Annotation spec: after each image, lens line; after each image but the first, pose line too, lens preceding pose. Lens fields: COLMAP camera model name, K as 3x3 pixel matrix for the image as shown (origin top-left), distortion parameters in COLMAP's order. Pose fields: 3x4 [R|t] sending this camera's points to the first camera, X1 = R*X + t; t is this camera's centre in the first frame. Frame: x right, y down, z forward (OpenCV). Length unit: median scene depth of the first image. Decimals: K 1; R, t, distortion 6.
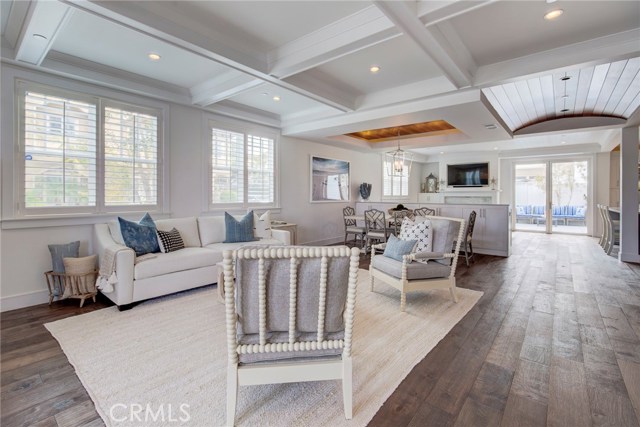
lens RADIAL K [[297.0, 0, 315.5], [0, 297.0, 194.0], [0, 0, 1]] dist [-0.010801, 0.000035]
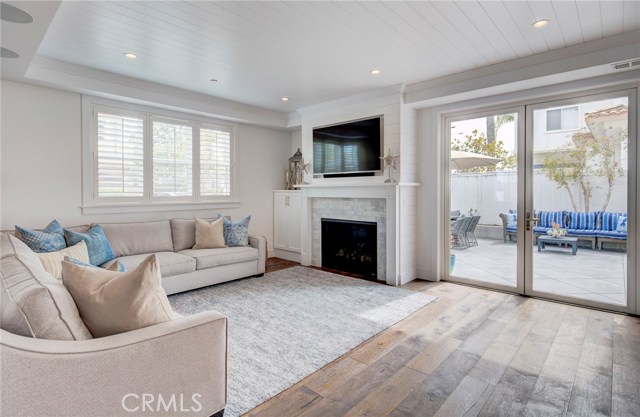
lens RADIAL K [[322.5, 0, 313.6], [0, 322.5, 196.4], [0, 0, 1]] dist [-0.000484, -0.000807]
pose [[0.998201, -0.006400, -0.059618, 0.409887], [0.007414, 0.999831, 0.016806, -0.002028], [0.059500, -0.017218, 0.998080, 0.428429]]
